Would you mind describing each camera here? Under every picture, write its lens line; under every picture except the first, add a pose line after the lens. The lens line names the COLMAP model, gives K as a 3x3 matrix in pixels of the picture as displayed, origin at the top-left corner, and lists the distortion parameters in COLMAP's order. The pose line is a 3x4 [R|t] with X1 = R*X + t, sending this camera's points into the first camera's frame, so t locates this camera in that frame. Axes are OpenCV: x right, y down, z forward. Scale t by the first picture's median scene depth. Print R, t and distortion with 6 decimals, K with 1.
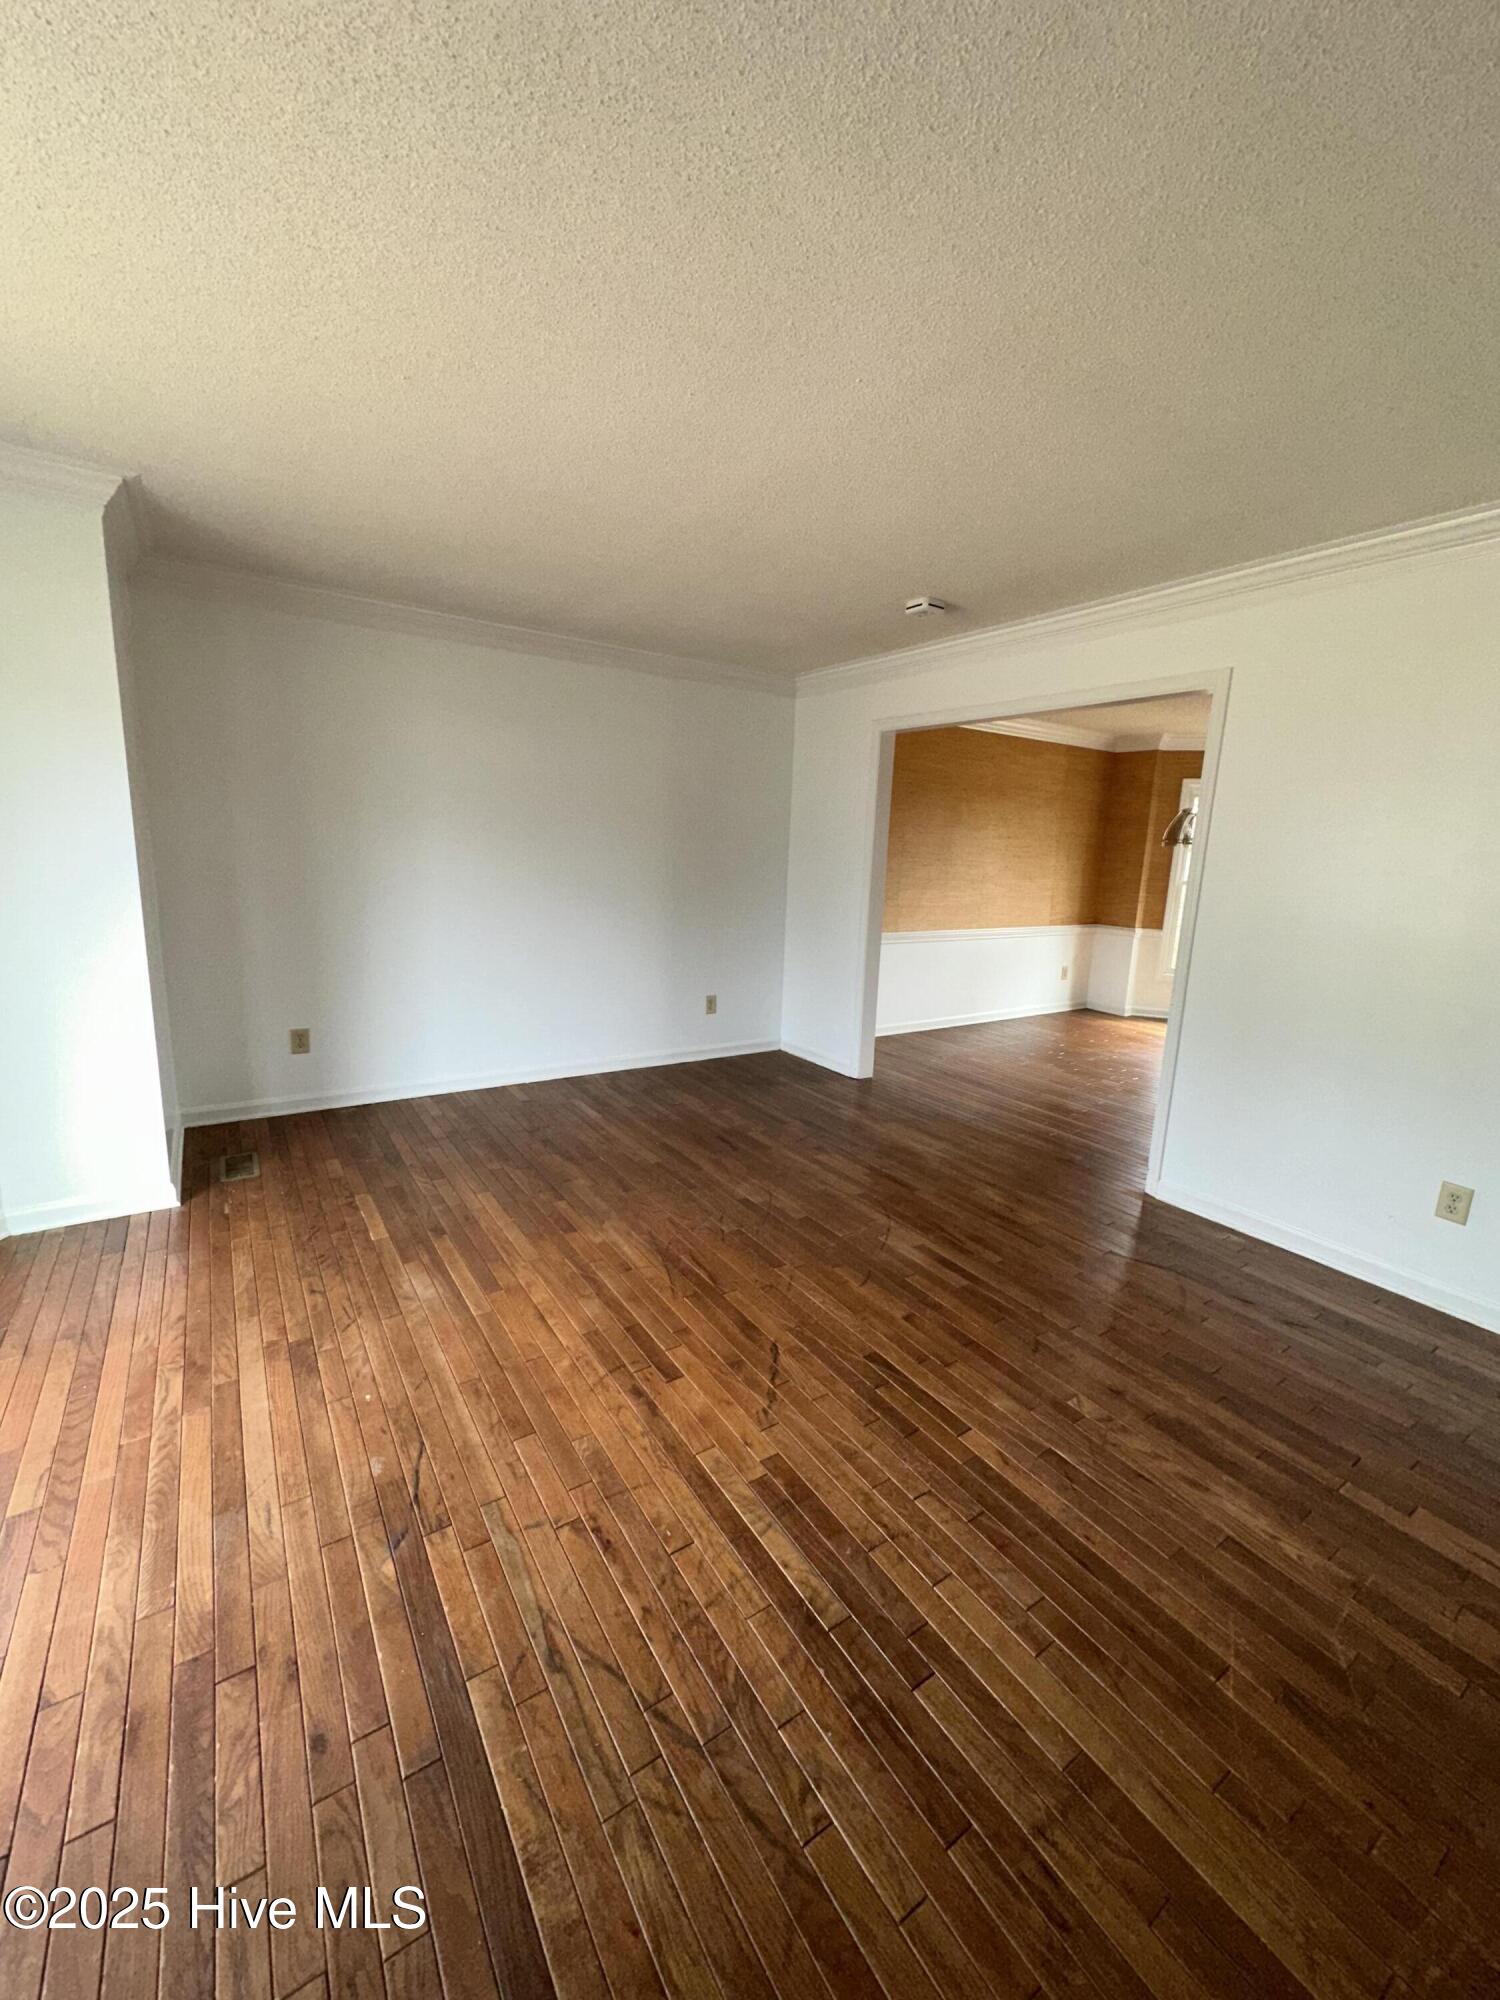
lens RADIAL K [[790.5, 0, 750.0], [0, 790.5, 1000.0], [0, 0, 1]] dist [-0.001854, -0.000198]
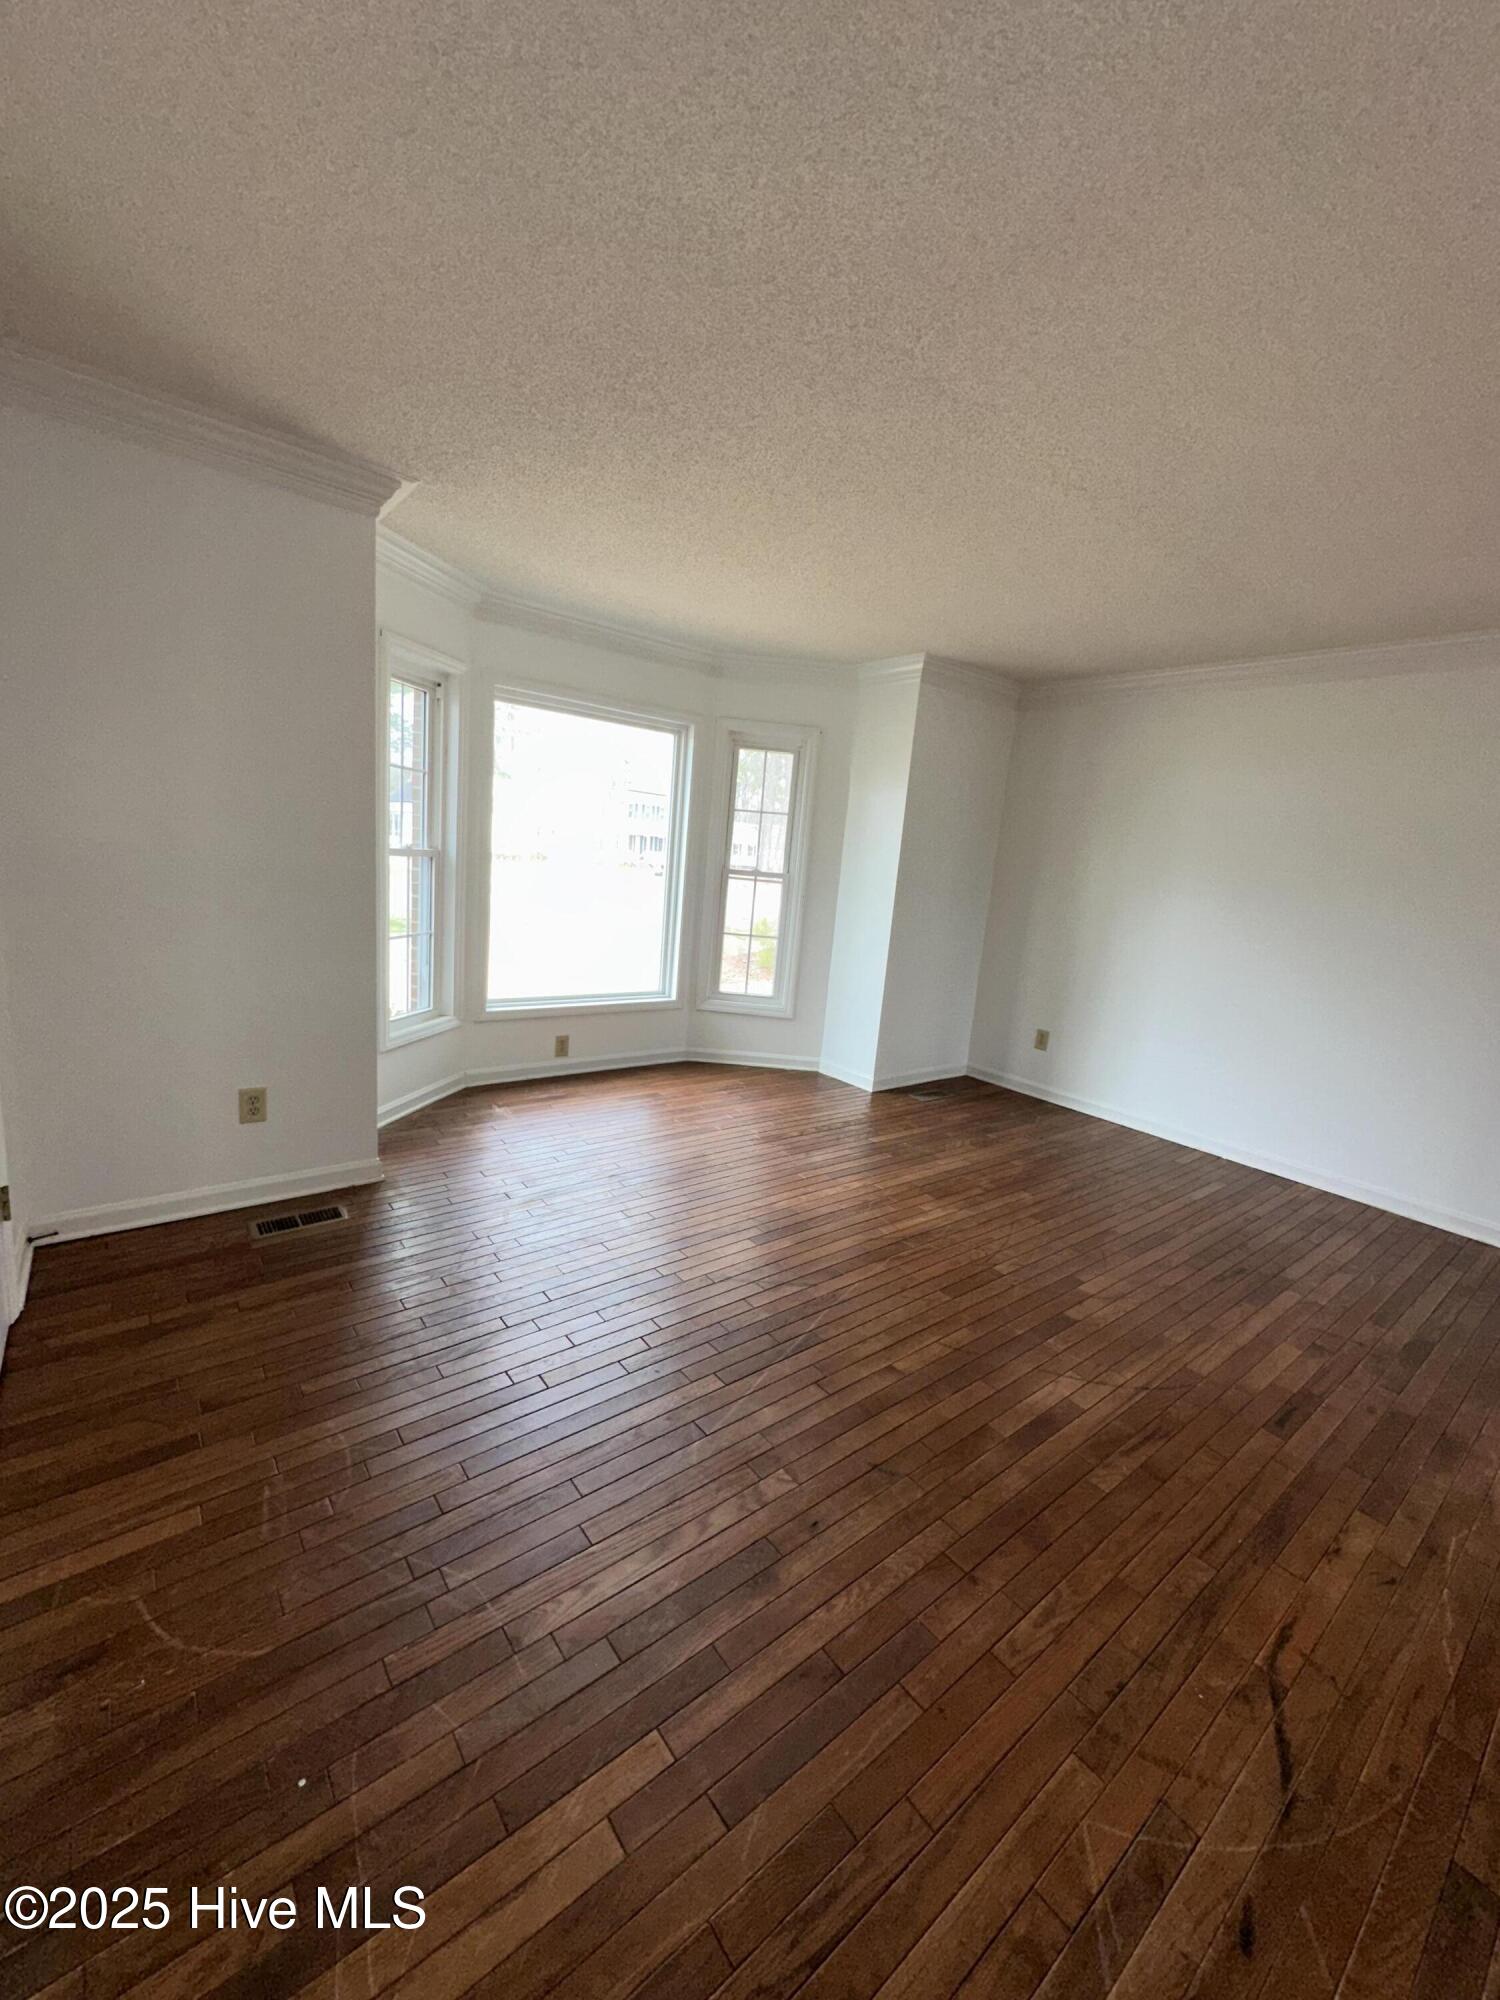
lens RADIAL K [[803.8, 0, 745.1], [0, 803.8, 973.1], [0, 0, 1]] dist [-0.000735, -0.000047]
pose [[0.088599, 0.117111, -0.989159, 0.682194], [-0.270489, 0.958576, 0.089263, -0.036827], [0.958638, 0.259648, 0.116606, 0.418594]]
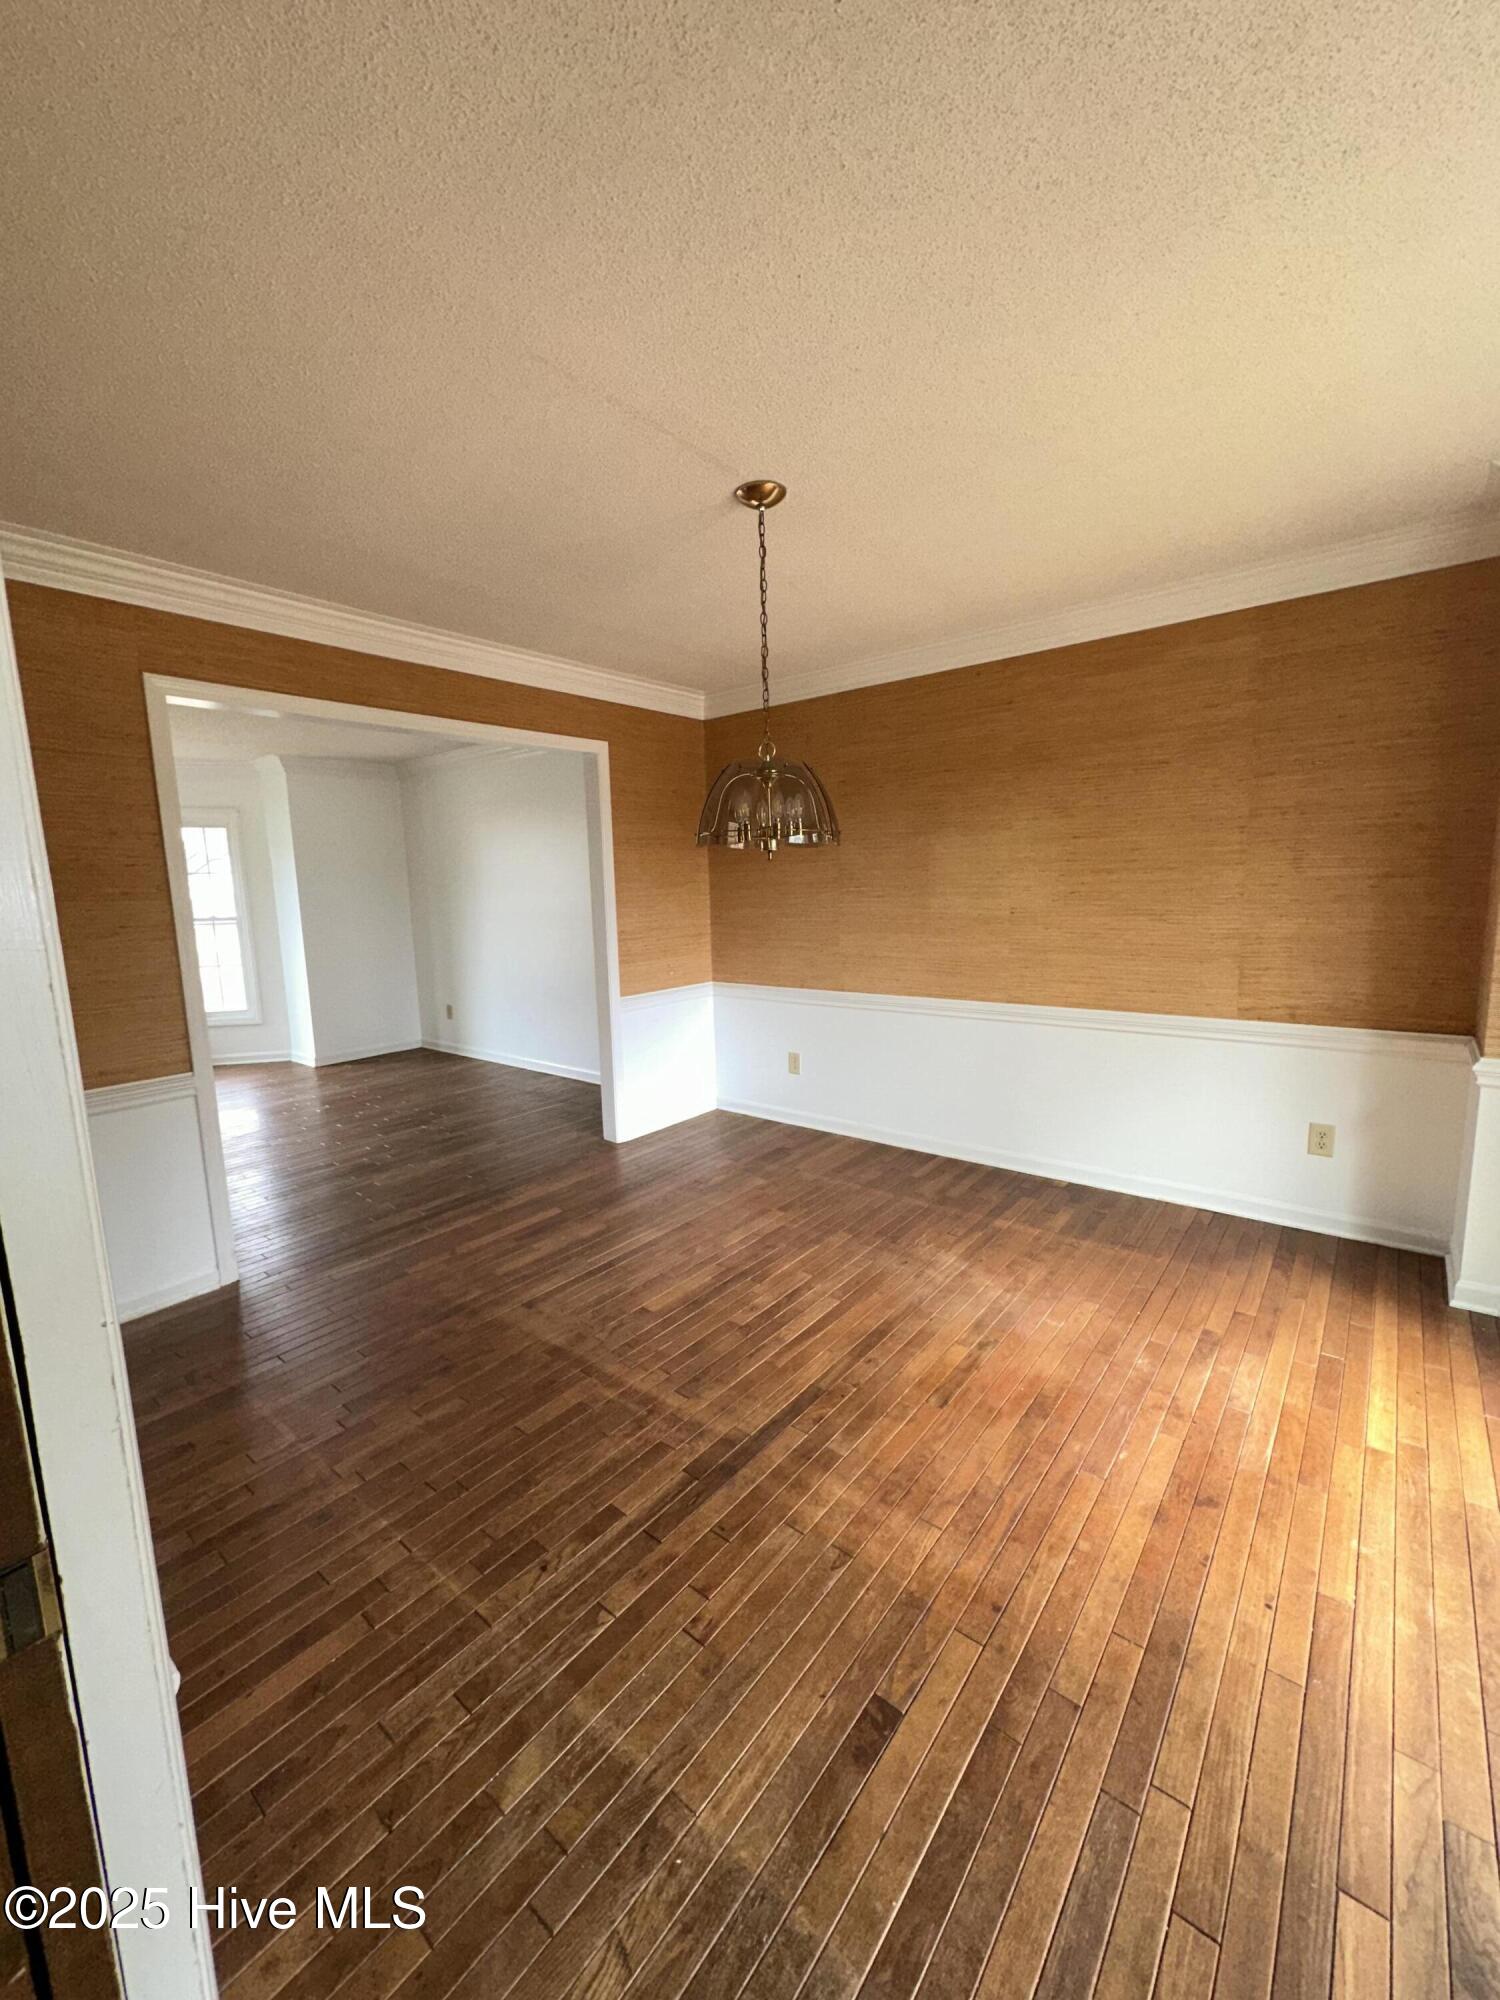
lens RADIAL K [[790.5, 0, 750.0], [0, 790.5, 1000.0], [0, 0, 1]] dist [-0.001854, -0.000198]
pose [[0.299043, 0.088935, -0.950086, 1.416874], [-0.146115, 0.988174, 0.046510, -0.167173], [0.942987, 0.124913, 0.308501, 1.190728]]
